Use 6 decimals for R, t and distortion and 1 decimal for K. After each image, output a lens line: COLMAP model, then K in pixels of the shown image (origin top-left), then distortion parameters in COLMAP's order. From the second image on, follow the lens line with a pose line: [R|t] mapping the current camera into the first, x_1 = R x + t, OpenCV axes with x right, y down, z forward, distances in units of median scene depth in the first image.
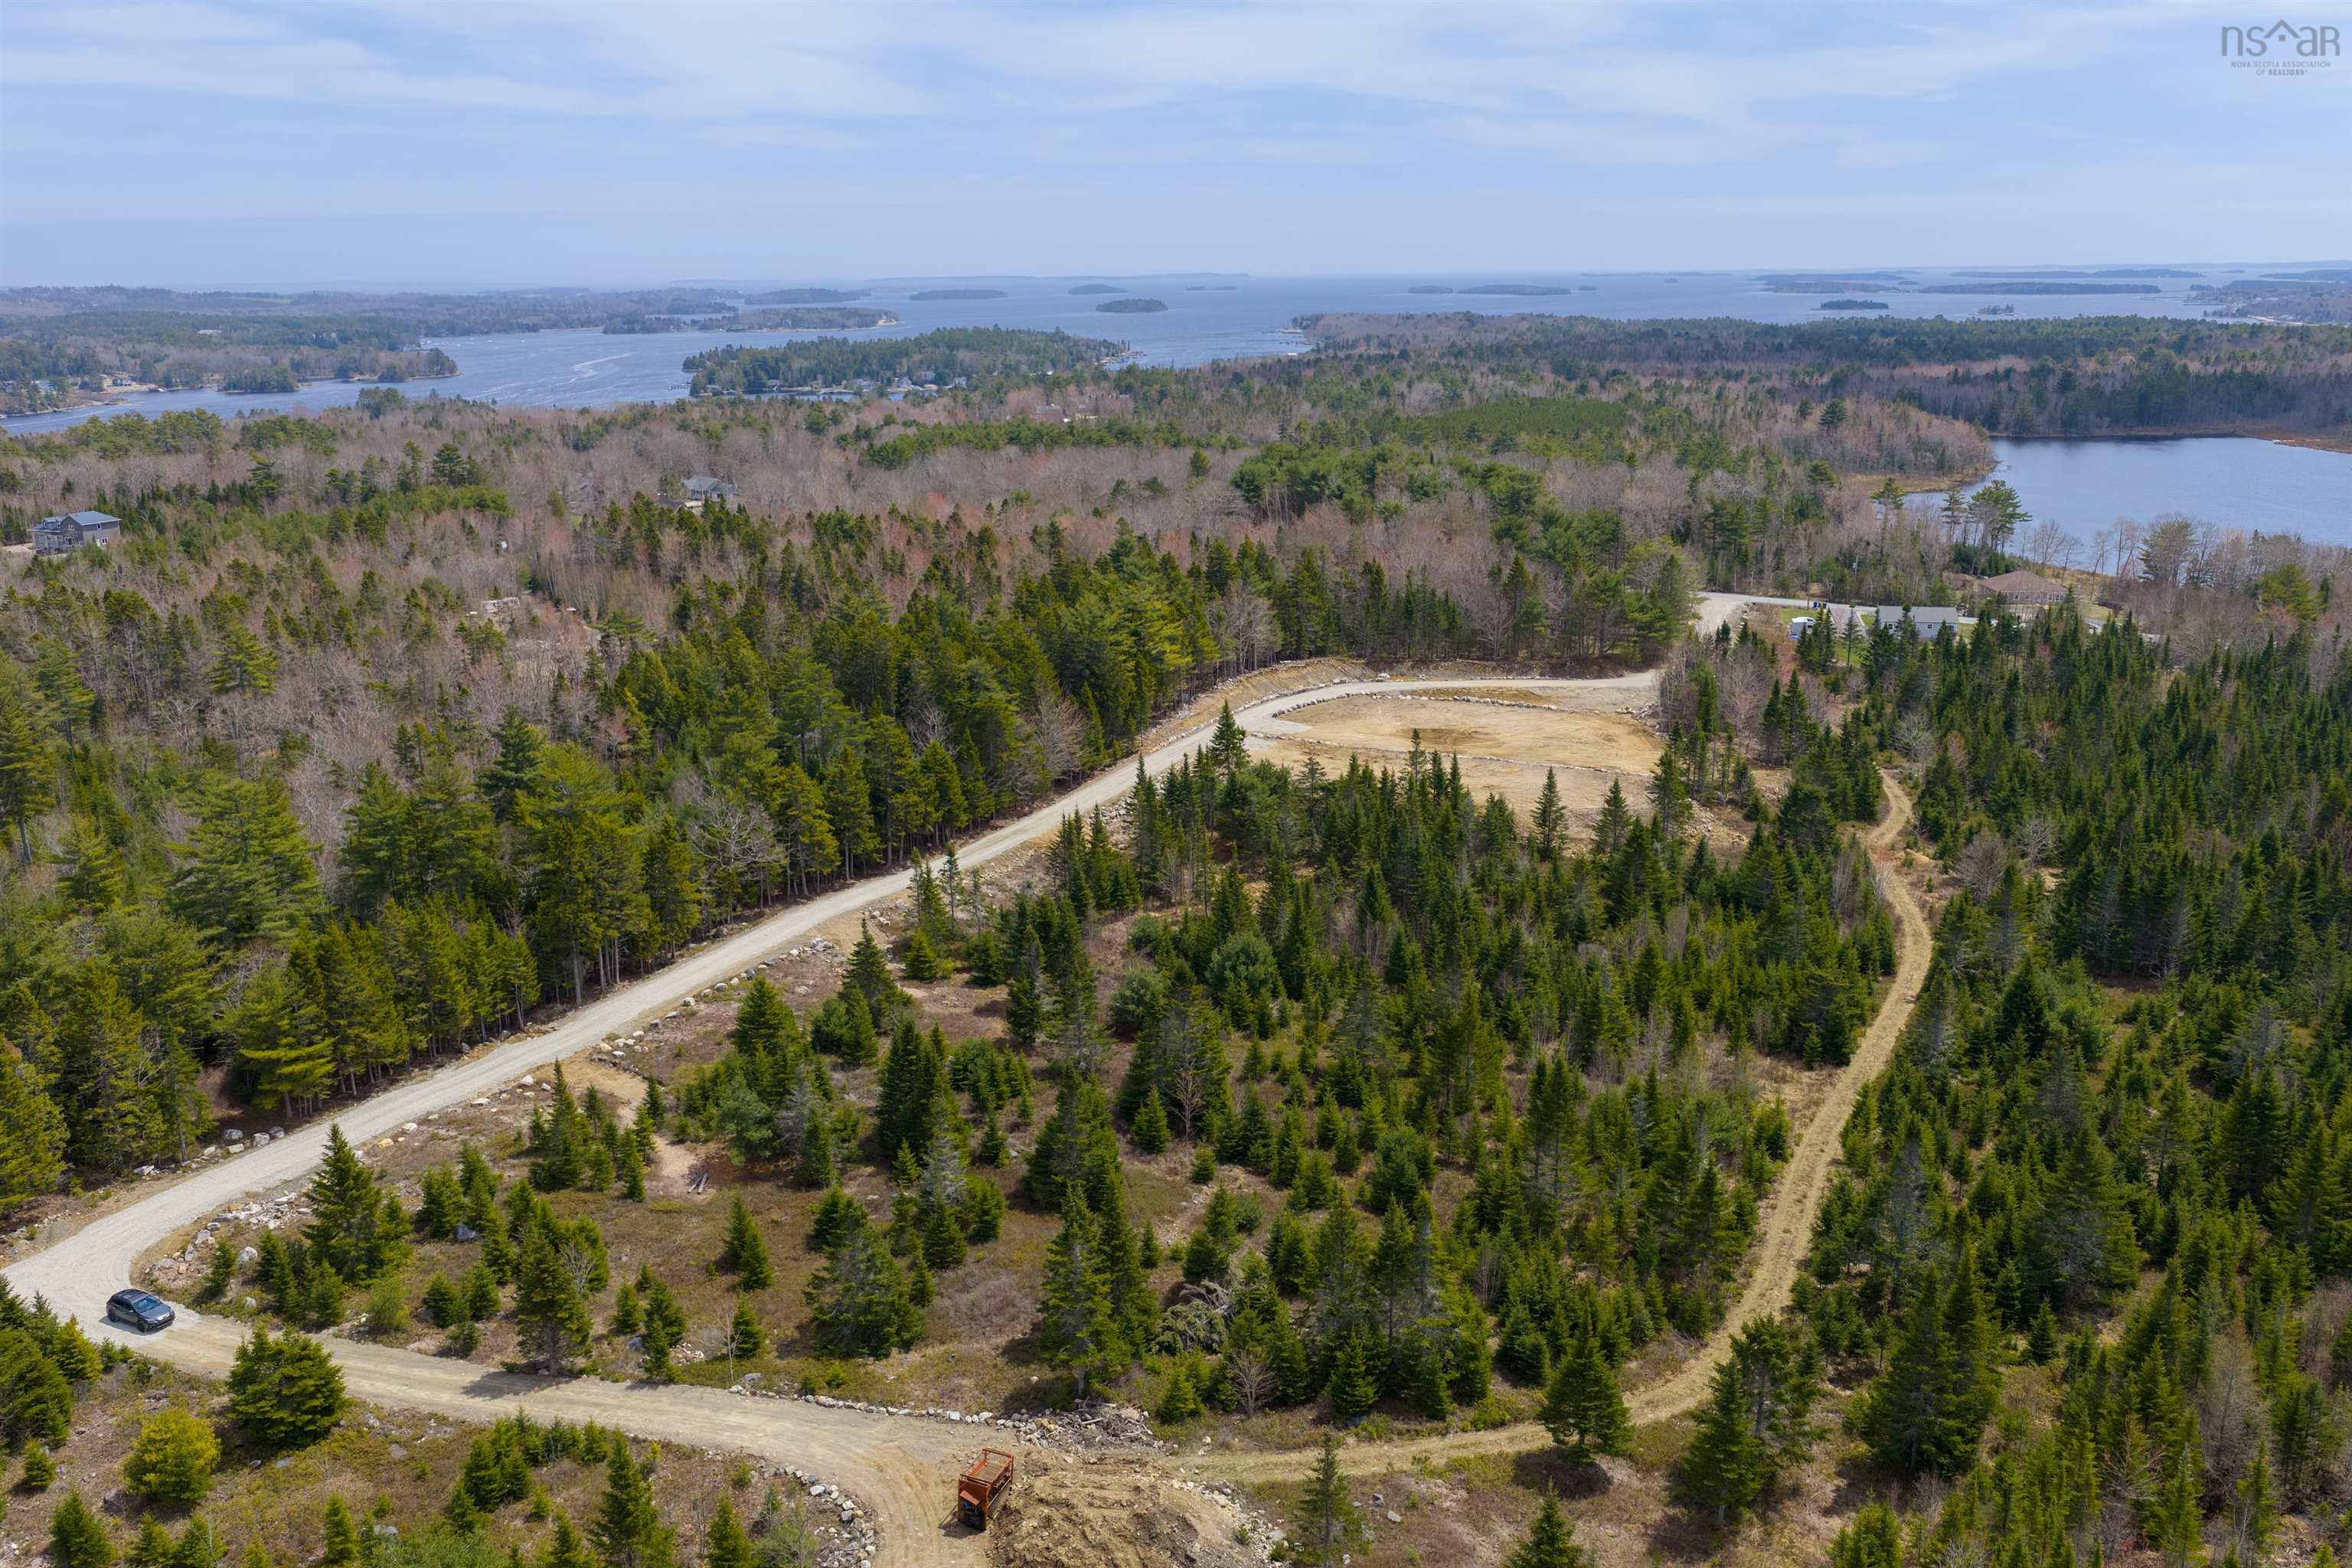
lens RADIAL K [[1884.4, 0, 1189.0], [0, 1884.4, 783.1], [0, 0, 1]] dist [0.002837, -0.003330]
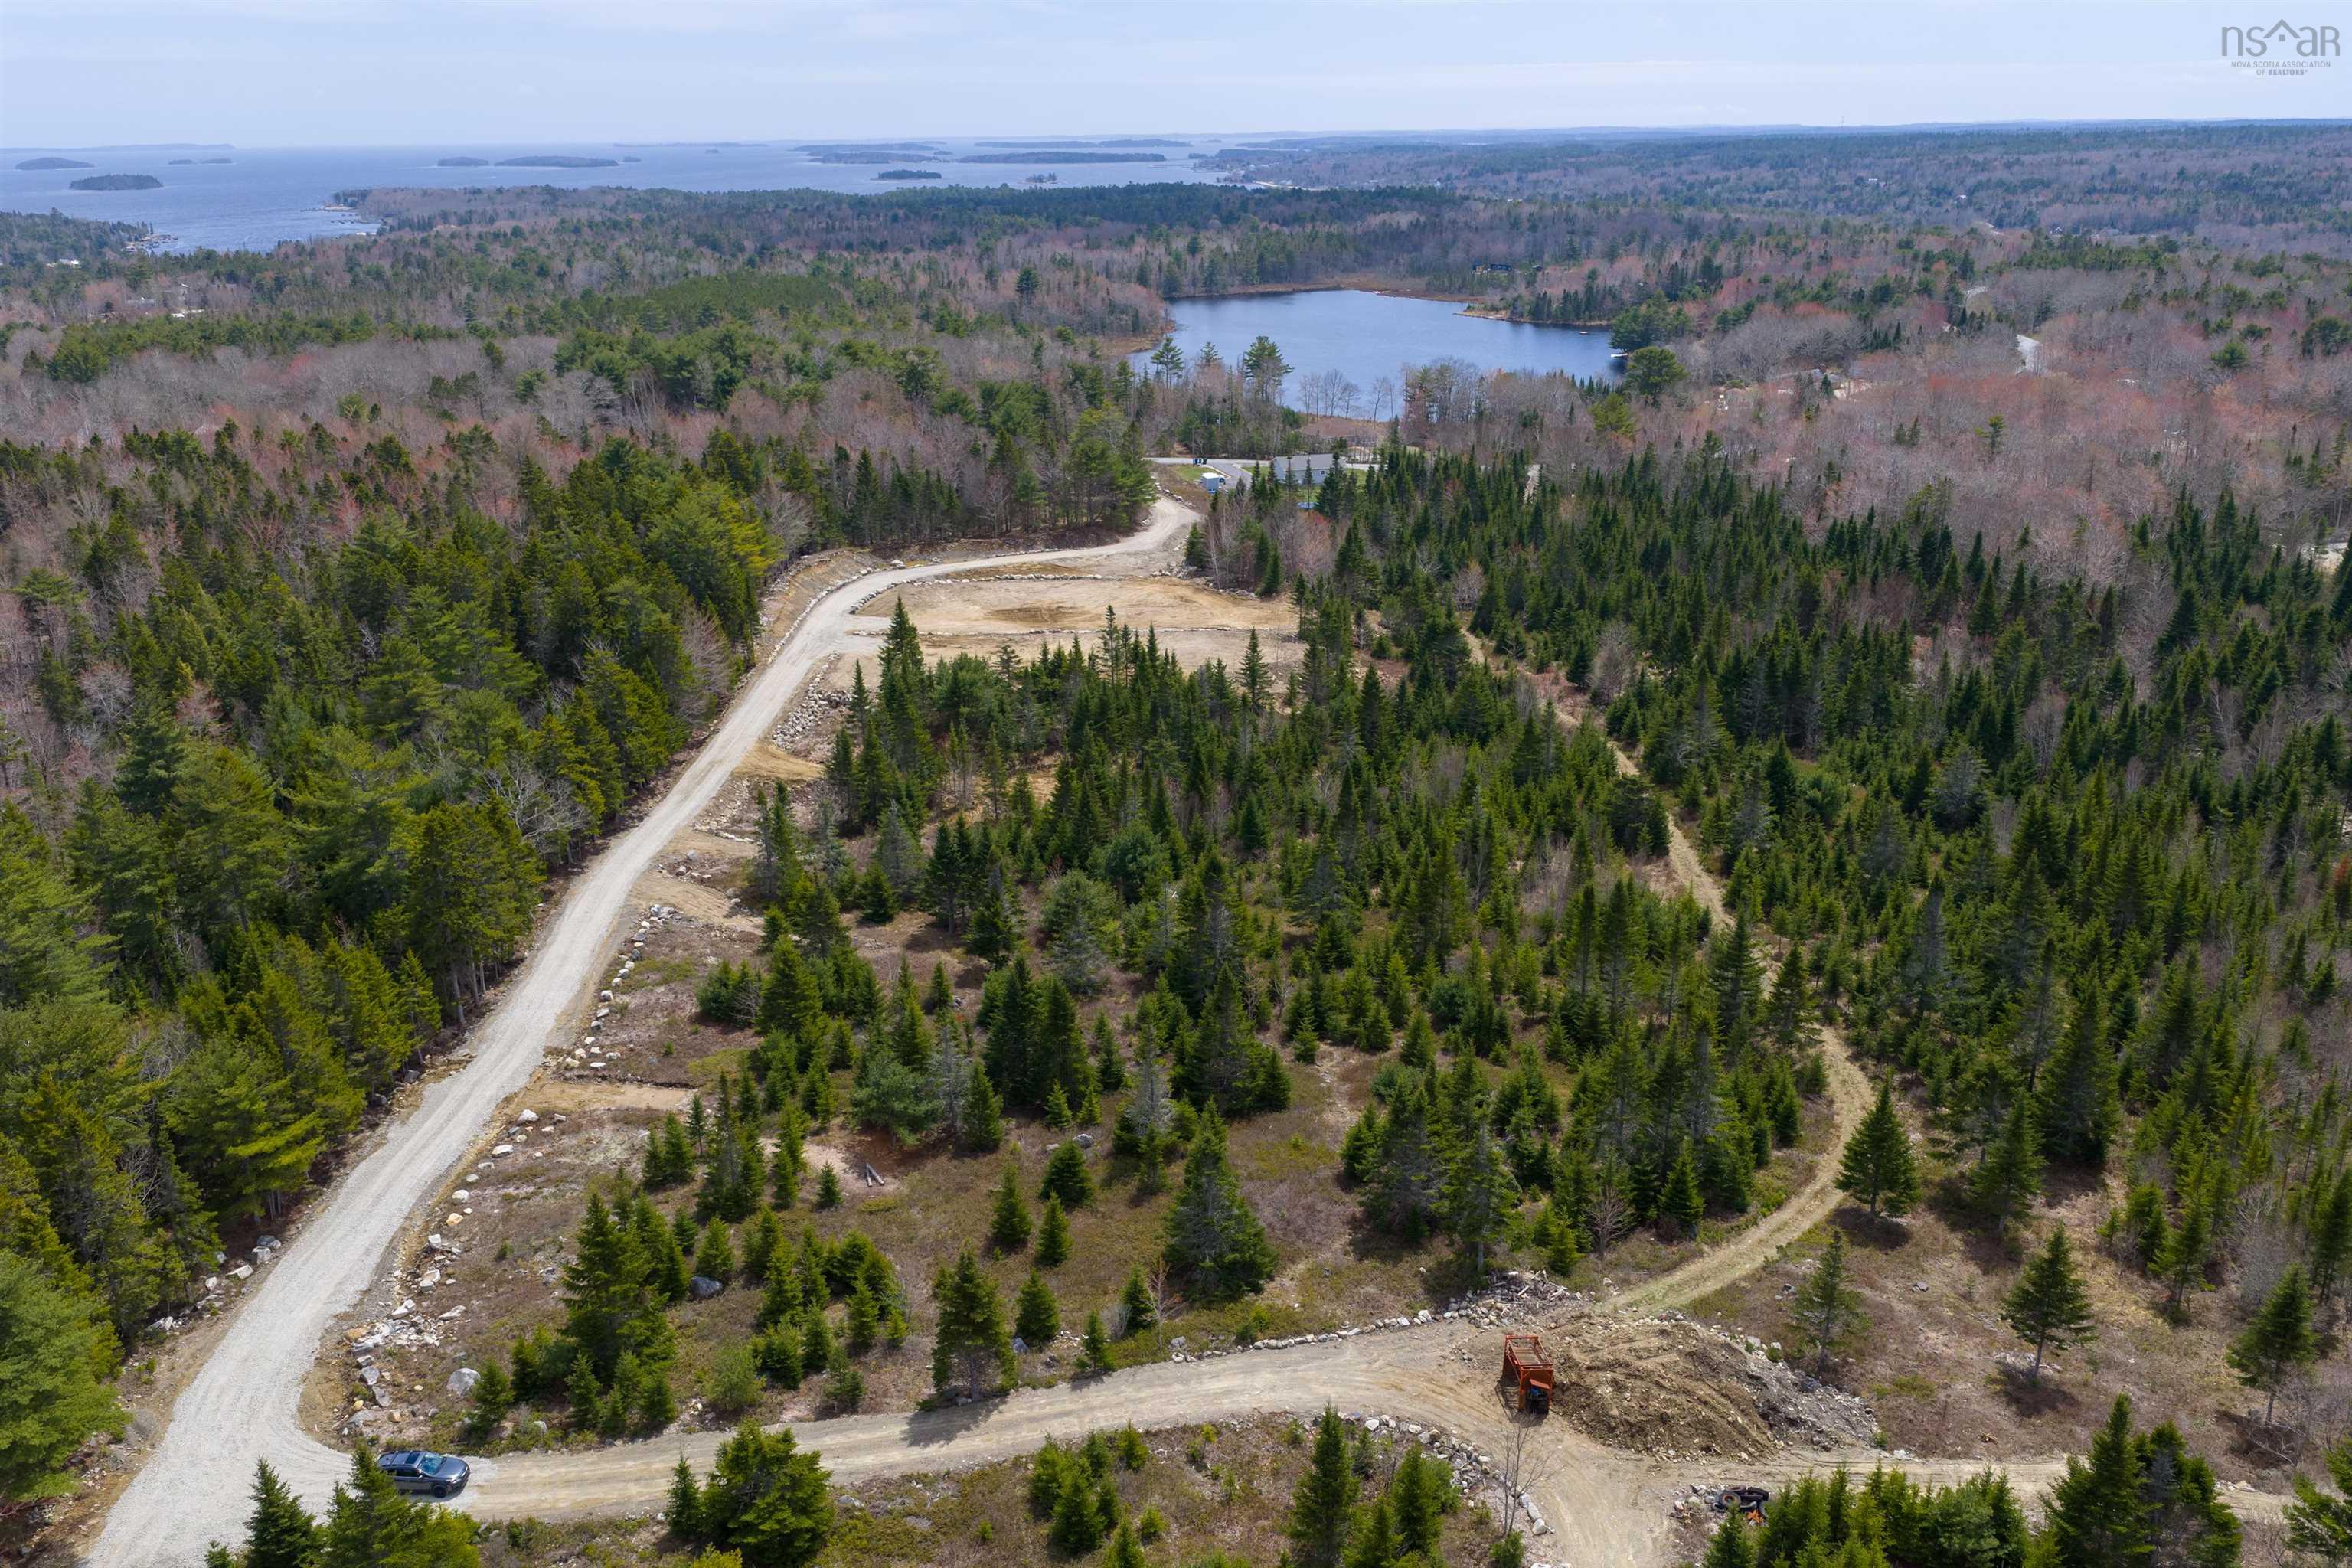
lens RADIAL K [[1884.4, 0, 1189.0], [0, 1884.4, 783.1], [0, 0, 1]] dist [0.002837, -0.003330]
pose [[0.896769, -0.142411, 0.418955, -0.562165], [0.115774, 0.989327, 0.088479, -0.039098], [-0.427084, -0.030841, 0.903686, 0.160066]]
